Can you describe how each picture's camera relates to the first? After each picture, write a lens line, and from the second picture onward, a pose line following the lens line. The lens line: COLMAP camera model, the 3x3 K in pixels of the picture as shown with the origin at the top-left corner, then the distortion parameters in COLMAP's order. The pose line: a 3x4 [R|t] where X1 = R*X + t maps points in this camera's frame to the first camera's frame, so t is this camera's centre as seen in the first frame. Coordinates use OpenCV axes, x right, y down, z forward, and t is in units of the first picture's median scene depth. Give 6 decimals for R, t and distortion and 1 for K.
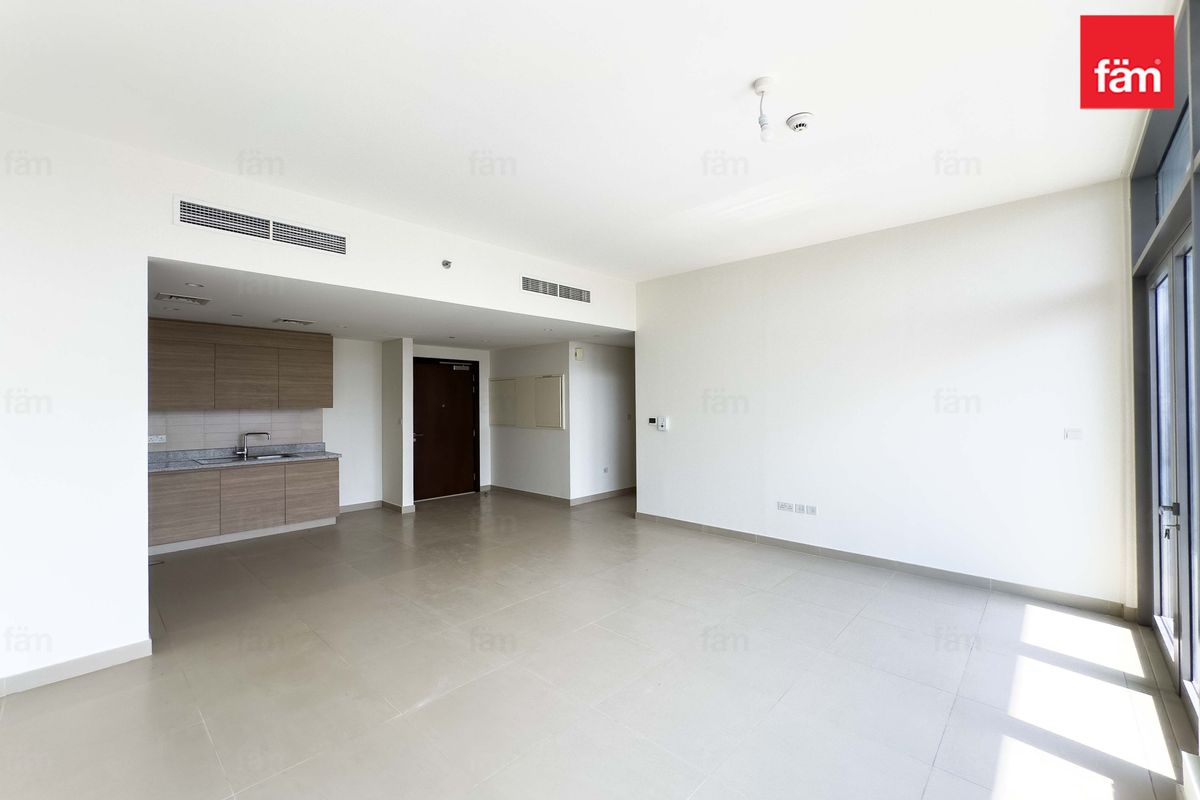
lens RADIAL K [[477.7, 0, 598.9], [0, 477.7, 403.7], [0, 0, 1]] dist [0.000128, -0.000082]
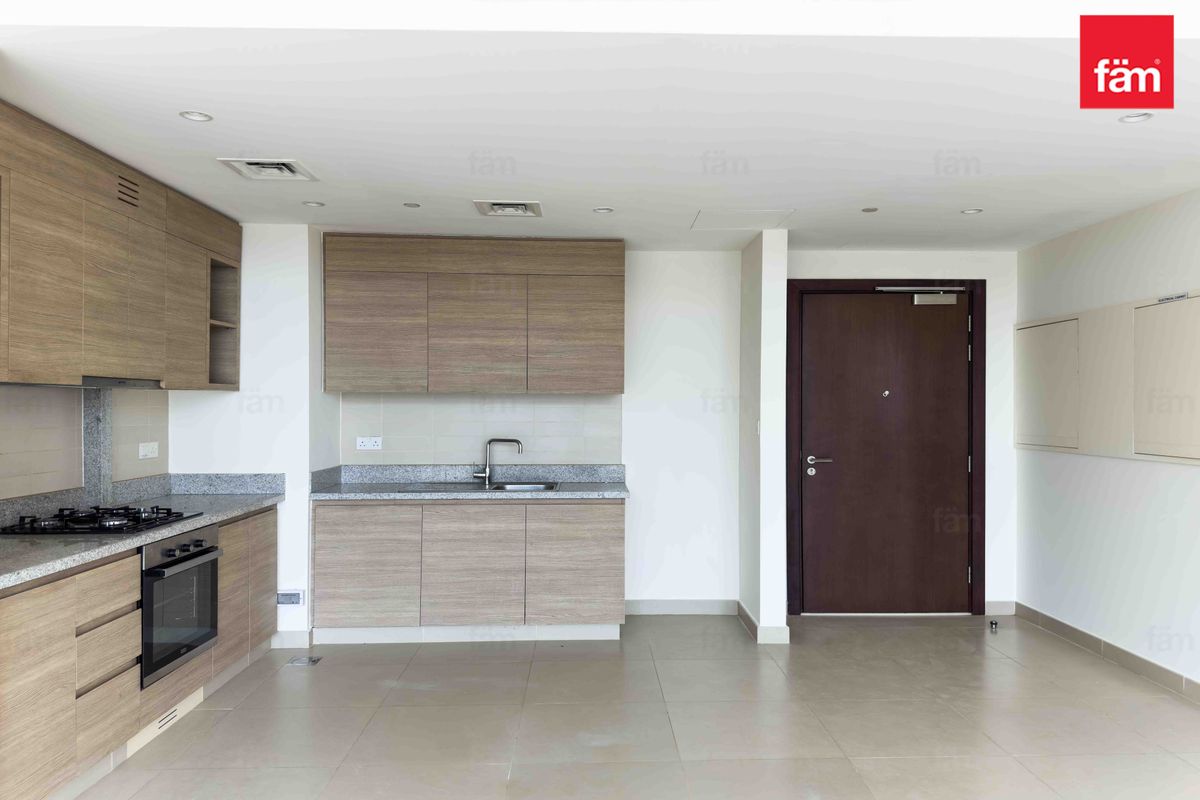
lens RADIAL K [[890.3, 0, 625.4], [0, 890.3, 406.9], [0, 0, 1]] dist [0.066821, -0.026602]
pose [[0.725041, 0.009830, -0.688636, 0.059706], [-0.007783, 0.999951, 0.006080, 0.017766], [0.688662, 0.000951, 0.725082, 0.375485]]
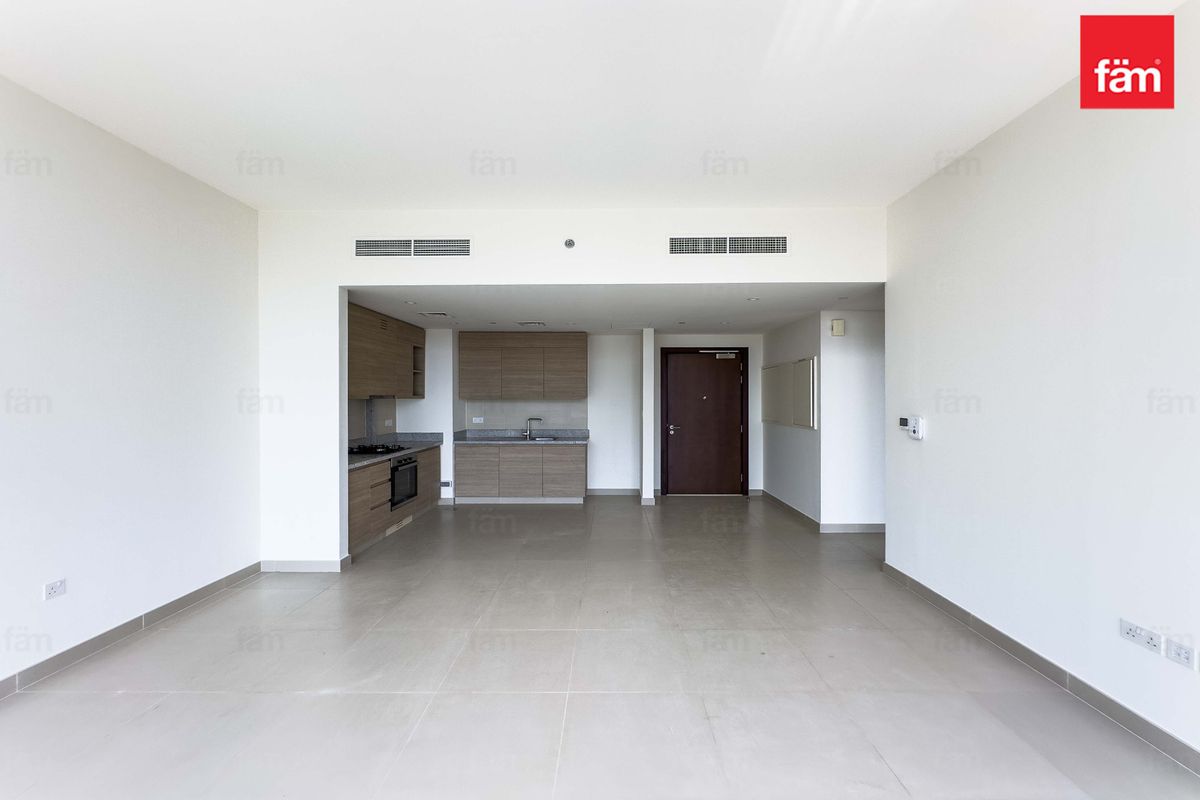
lens RADIAL K [[477.7, 0, 601.7], [0, 477.7, 402.7], [0, 0, 1]] dist [0.000128, -0.000082]
pose [[0.690968, 0.012394, -0.722779, 0.279886], [-0.005127, 0.999912, 0.012245, 0.004896], [0.722867, -0.004755, 0.690971, 0.278618]]
